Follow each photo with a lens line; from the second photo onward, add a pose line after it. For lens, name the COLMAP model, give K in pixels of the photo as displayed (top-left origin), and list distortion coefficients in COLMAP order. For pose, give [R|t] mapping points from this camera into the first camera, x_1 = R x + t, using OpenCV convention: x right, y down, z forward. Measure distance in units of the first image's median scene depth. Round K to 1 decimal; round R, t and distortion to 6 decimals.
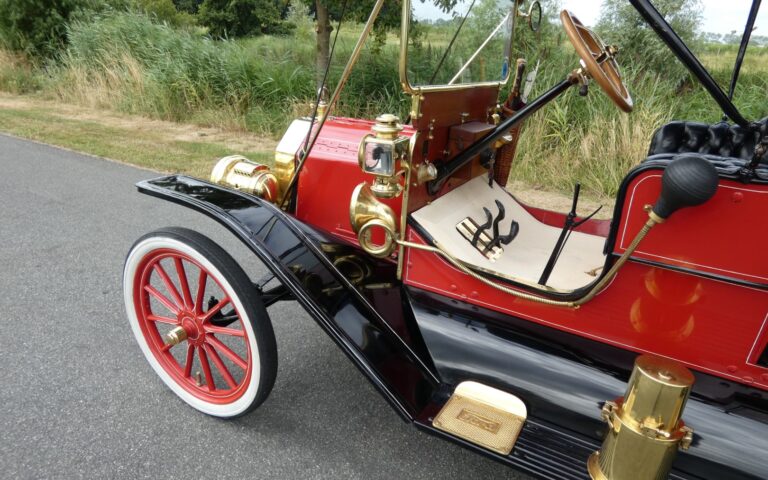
lens RADIAL K [[511.4, 0, 384.0], [0, 511.4, 240.0], [0, 0, 1]] dist [-0.010459, -0.002706]
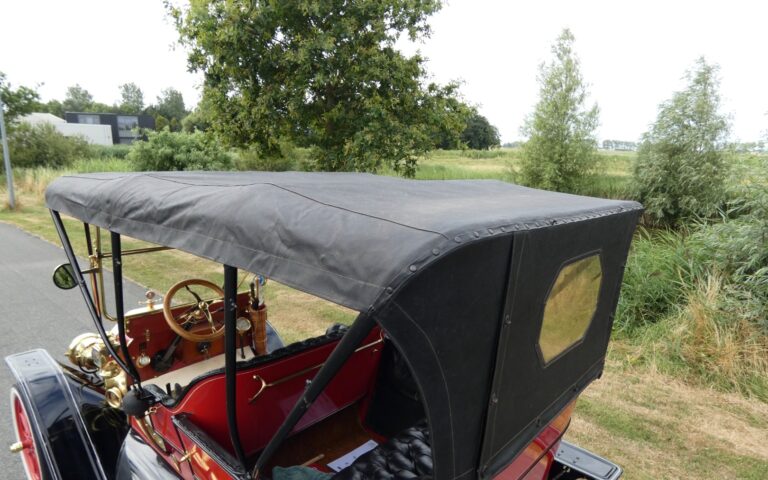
lens RADIAL K [[466.7, 0, 384.0], [0, 466.7, 240.0], [0, 0, 1]] dist [-0.001769, 0.001487]
pose [[0.977556, 0.008583, -0.210502, 1.166175], [-0.049492, 0.980564, -0.189857, -0.260562], [0.204781, 0.196014, 0.958980, -0.394181]]
